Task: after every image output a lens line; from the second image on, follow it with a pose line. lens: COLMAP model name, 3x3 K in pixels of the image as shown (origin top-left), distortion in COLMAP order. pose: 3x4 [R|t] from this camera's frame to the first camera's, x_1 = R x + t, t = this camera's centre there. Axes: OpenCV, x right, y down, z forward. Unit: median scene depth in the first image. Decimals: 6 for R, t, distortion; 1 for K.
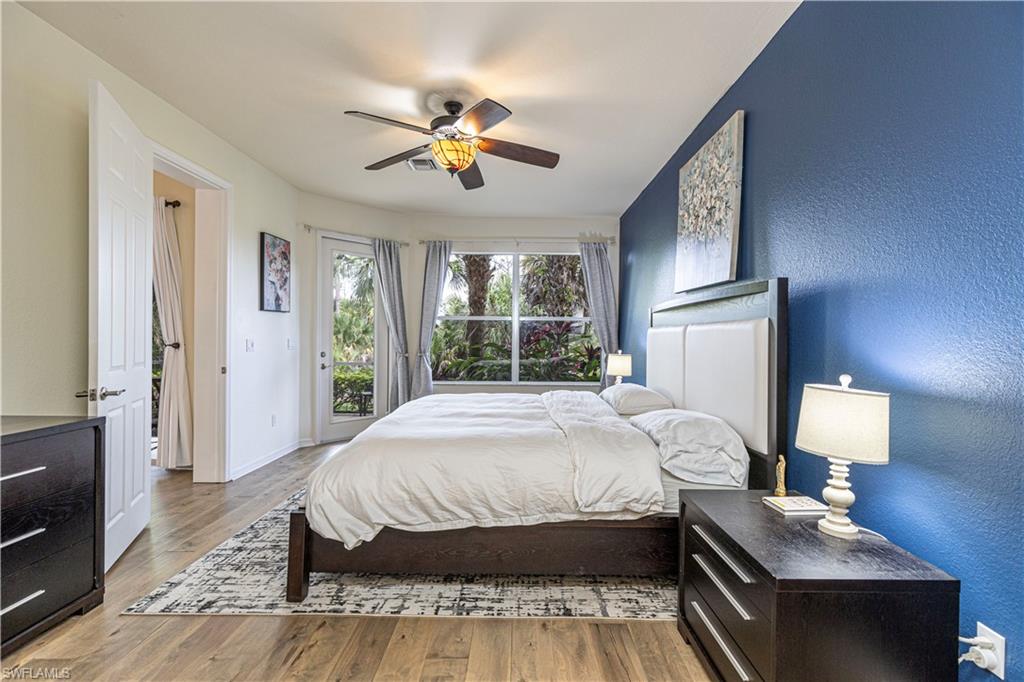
lens RADIAL K [[460.7, 0, 513.3], [0, 460.7, 340.8], [0, 0, 1]] dist [0.000481, 0.000037]
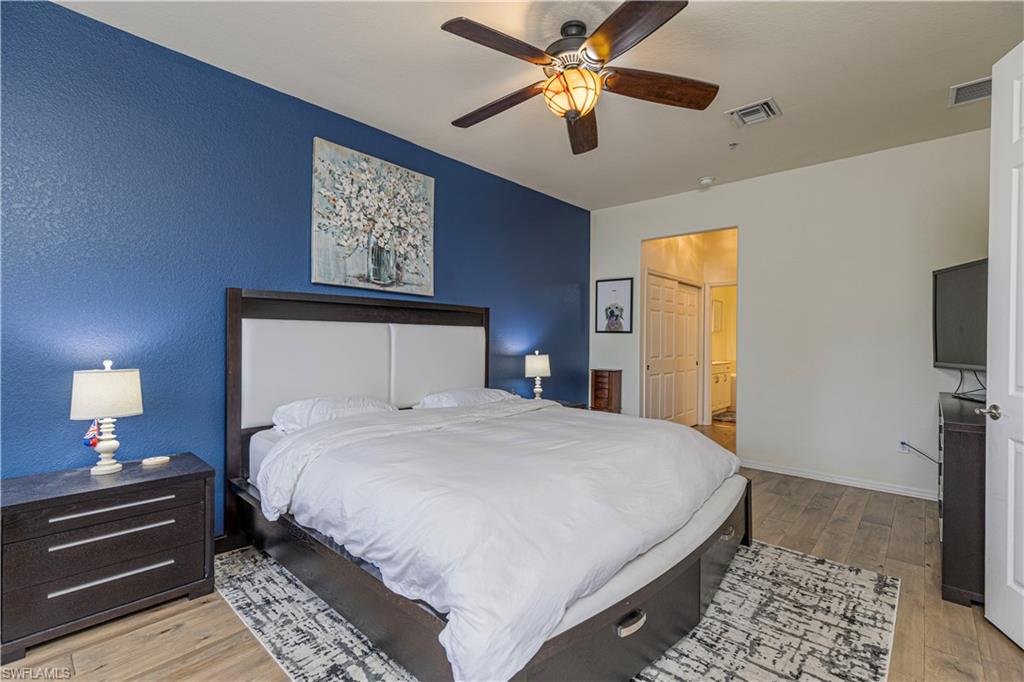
lens RADIAL K [[460.7, 0, 510.2], [0, 460.7, 338.1], [0, 0, 1]] dist [0.000481, 0.000037]
pose [[-0.747727, -0.016009, 0.663814, -0.790805], [-0.011904, 0.999872, 0.010704, -0.026973], [-0.663900, 0.000101, -0.747821, 2.298762]]
